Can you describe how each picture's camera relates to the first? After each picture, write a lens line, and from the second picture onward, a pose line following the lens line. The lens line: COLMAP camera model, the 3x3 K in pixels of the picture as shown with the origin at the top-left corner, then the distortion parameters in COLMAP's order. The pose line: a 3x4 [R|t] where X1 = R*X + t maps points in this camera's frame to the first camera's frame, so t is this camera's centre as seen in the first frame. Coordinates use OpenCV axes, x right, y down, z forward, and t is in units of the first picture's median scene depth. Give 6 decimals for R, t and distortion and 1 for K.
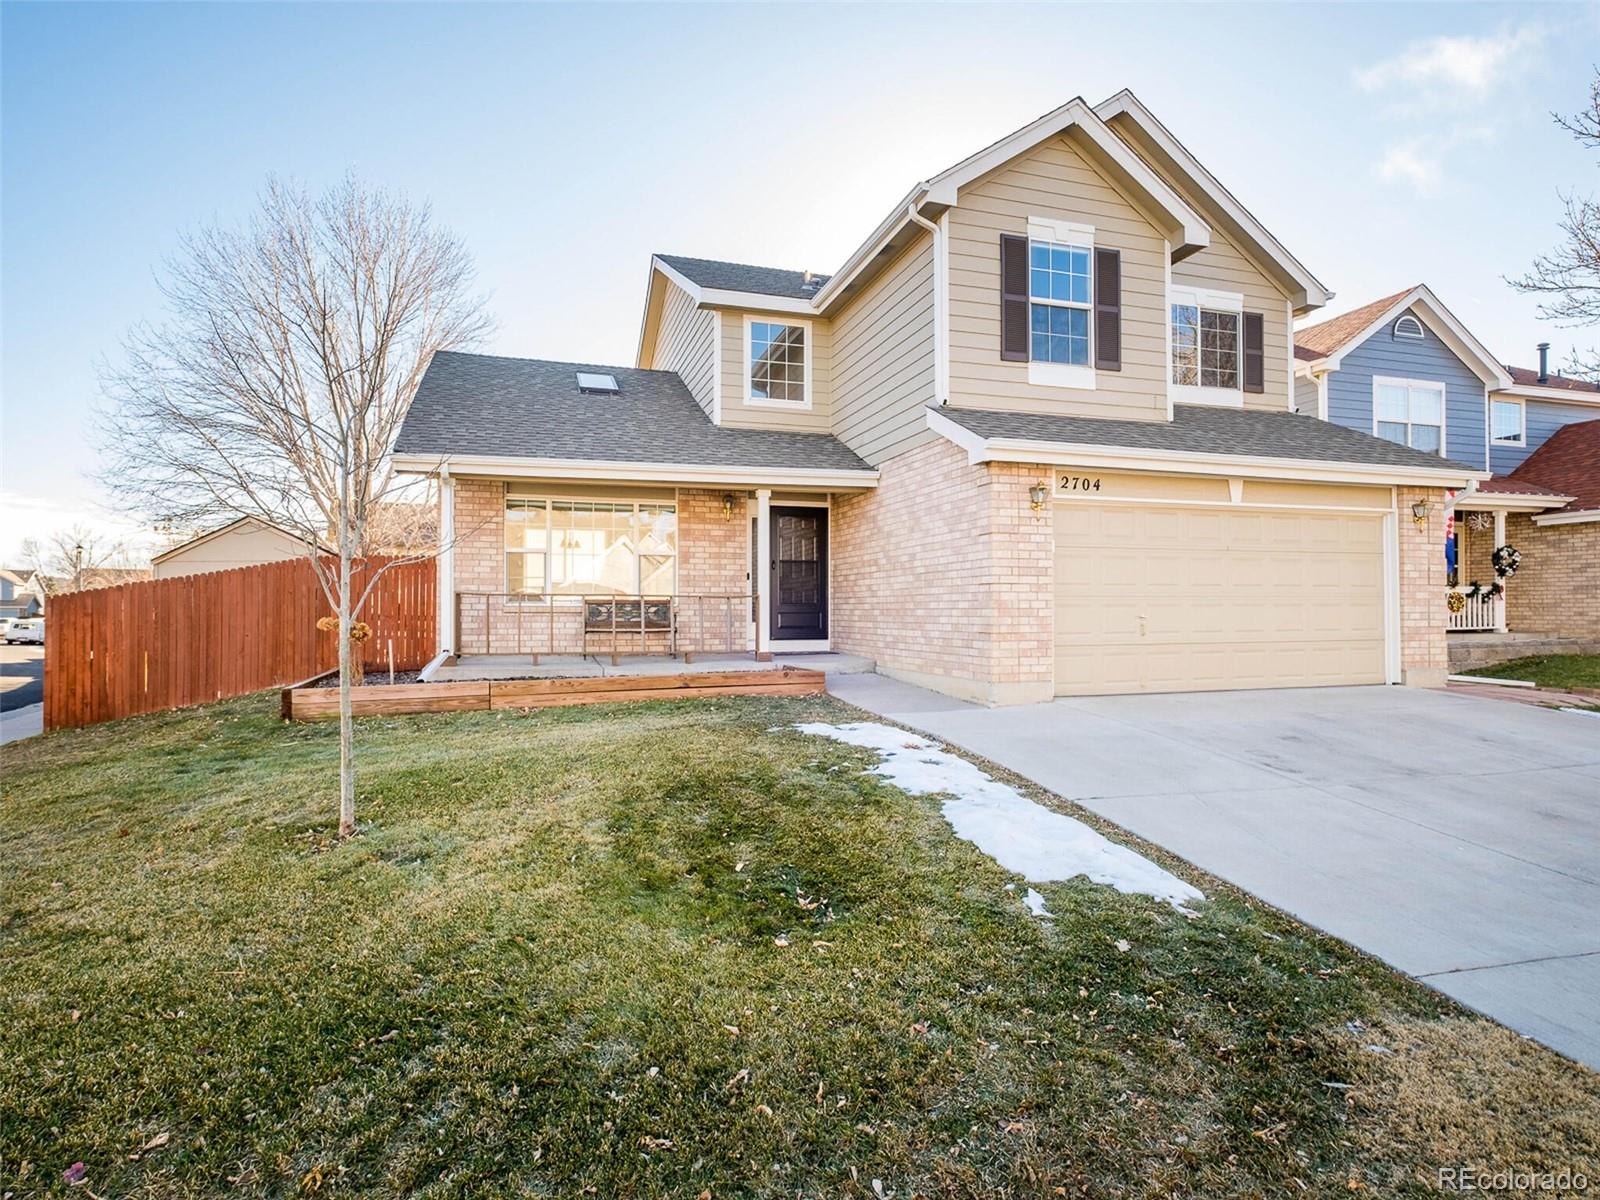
lens RADIAL K [[873.3, 0, 800.0], [0, 873.3, 600.0], [0, 0, 1]] dist [-0.007752, 0.000693]
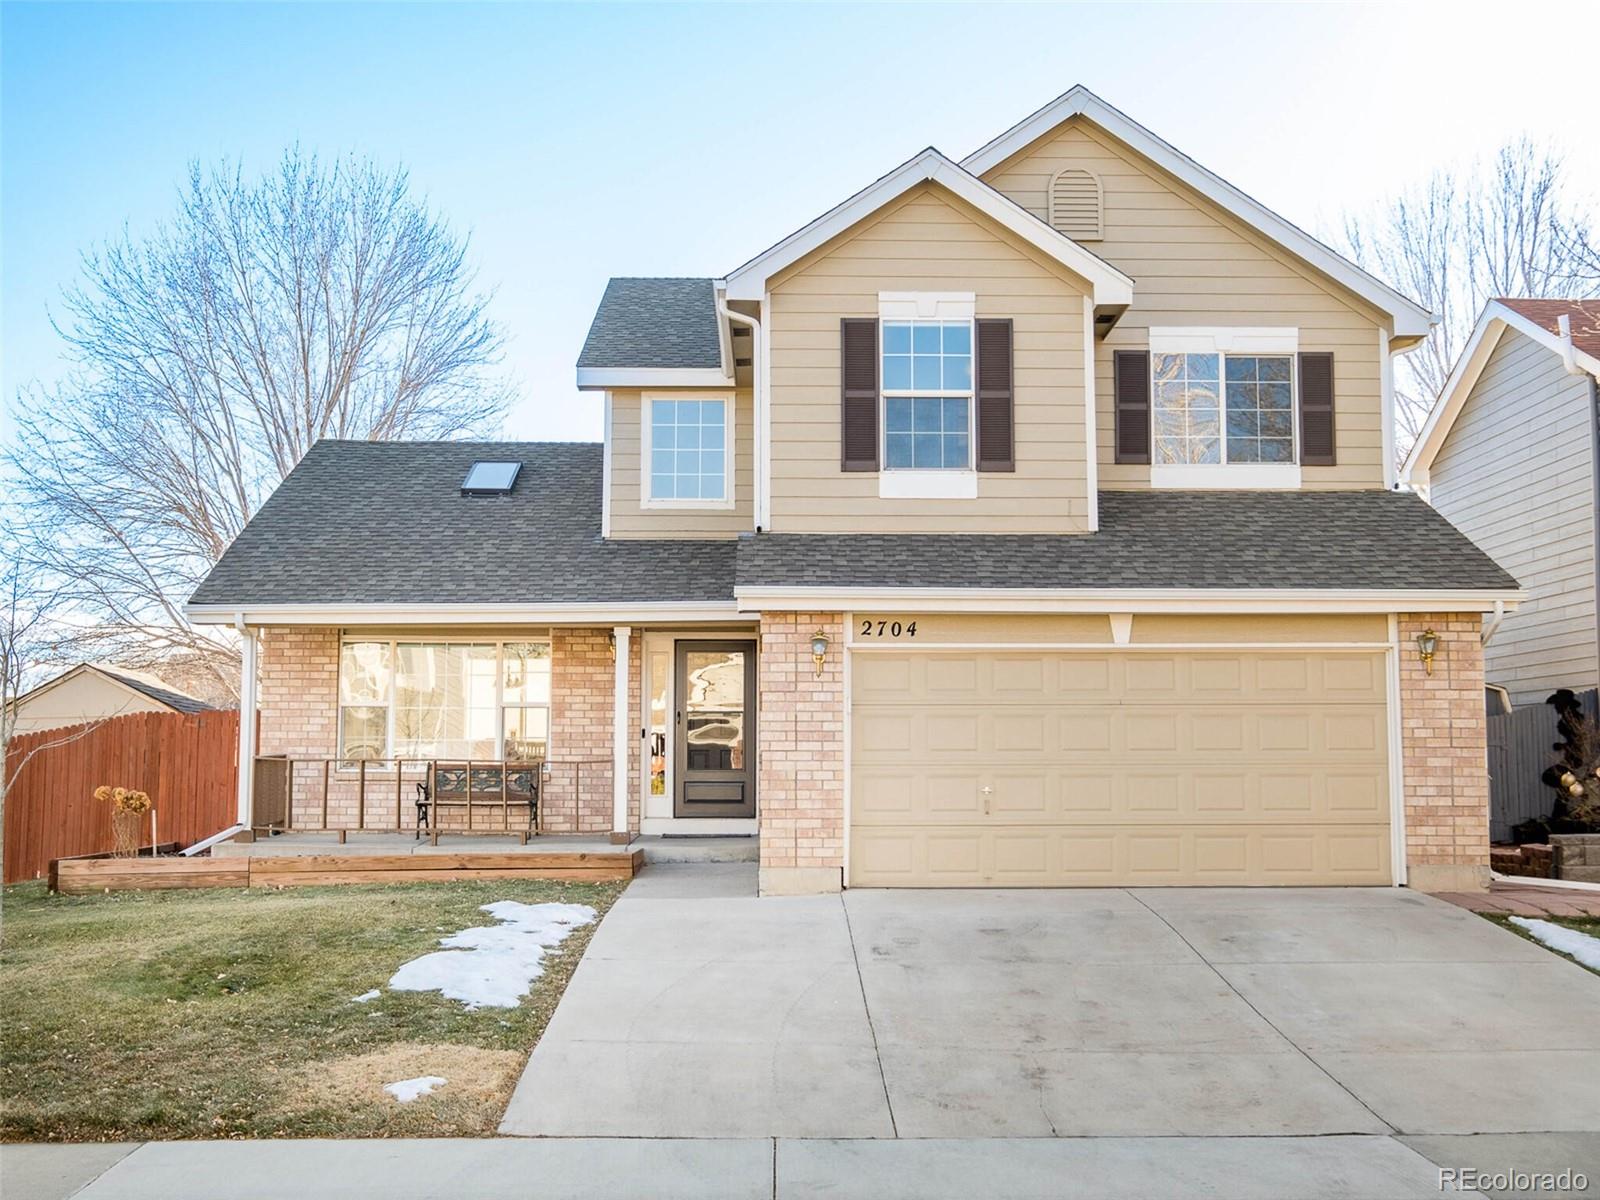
lens RADIAL K [[1810.8, 0, 800.0], [0, 1810.8, 600.0], [0, 0, 1]] dist [-0.040197, 0.158069]
pose [[0.959494, -0.023952, -0.280710, 0.620601], [0.001420, 0.996778, -0.080197, -0.019597], [0.281726, 0.076550, 0.956436, -0.572415]]
